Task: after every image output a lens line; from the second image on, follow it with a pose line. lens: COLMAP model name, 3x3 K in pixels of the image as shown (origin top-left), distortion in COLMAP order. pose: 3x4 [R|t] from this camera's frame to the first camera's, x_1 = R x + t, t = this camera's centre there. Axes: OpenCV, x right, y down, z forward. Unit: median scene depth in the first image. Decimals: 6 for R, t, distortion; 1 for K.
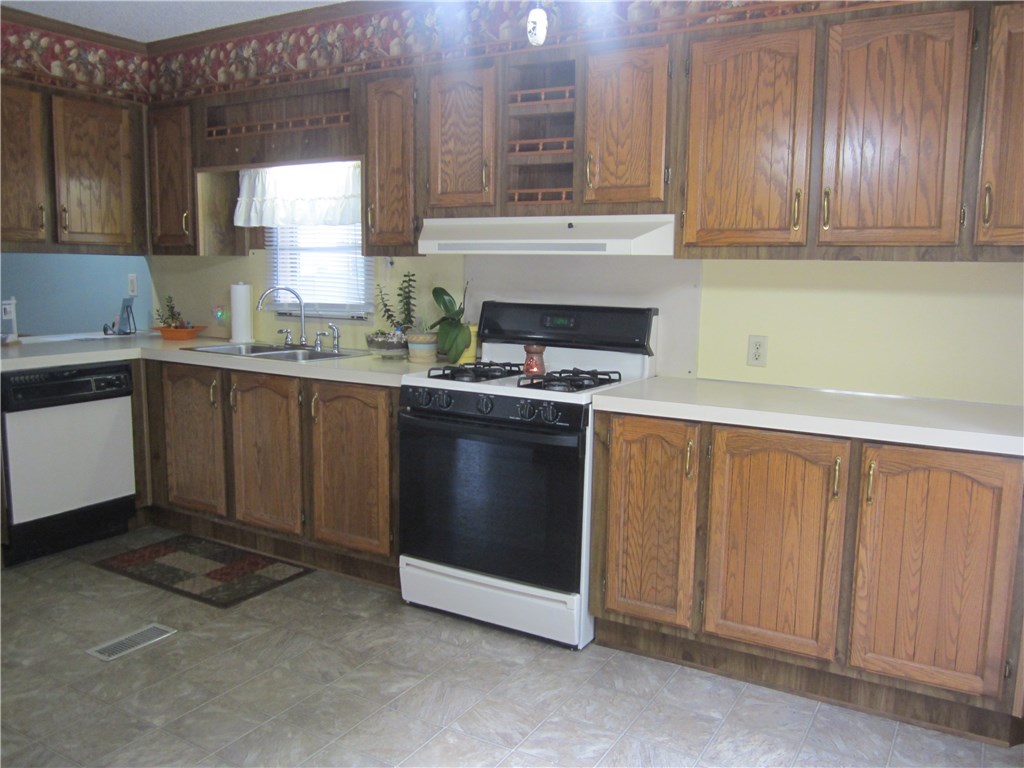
lens RADIAL K [[839.6, 0, 513.6], [0, 839.6, 383.9], [0, 0, 1]] dist [-0.048824, 0.006609]
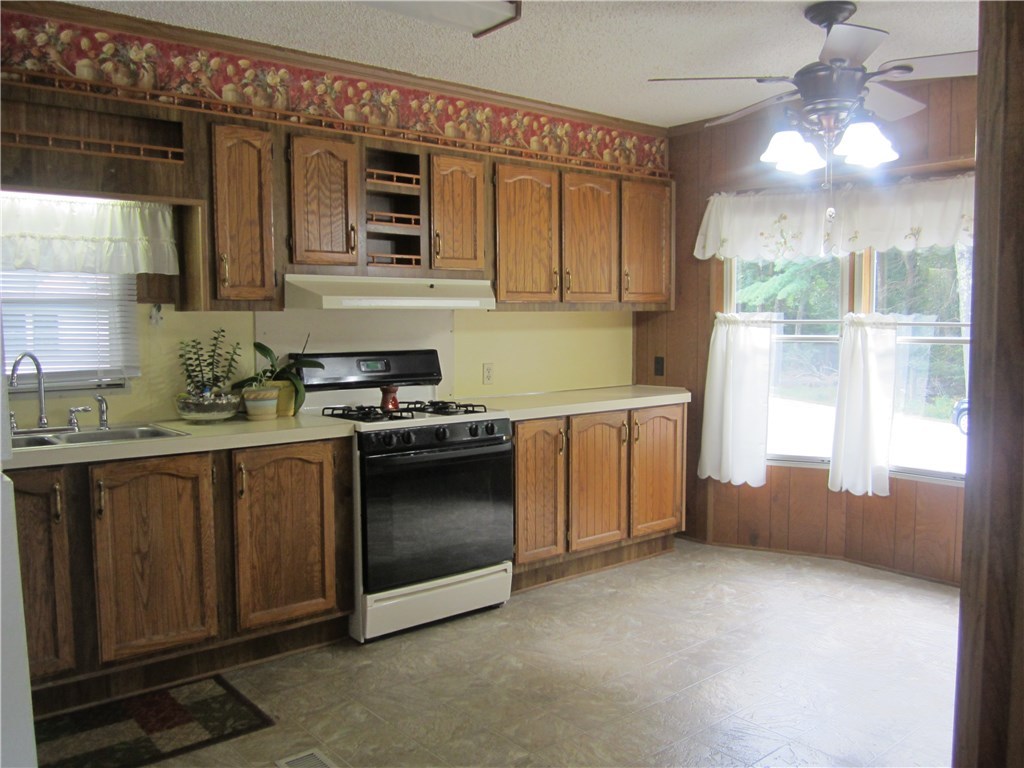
lens RADIAL K [[839.6, 0, 514.4], [0, 839.6, 384.1], [0, 0, 1]] dist [-0.048824, 0.006609]
pose [[0.339701, -0.089982, 0.936219, -1.051224], [0.138431, 0.989356, 0.044861, -0.079799], [-0.930290, 0.114363, 0.348541, 0.446503]]
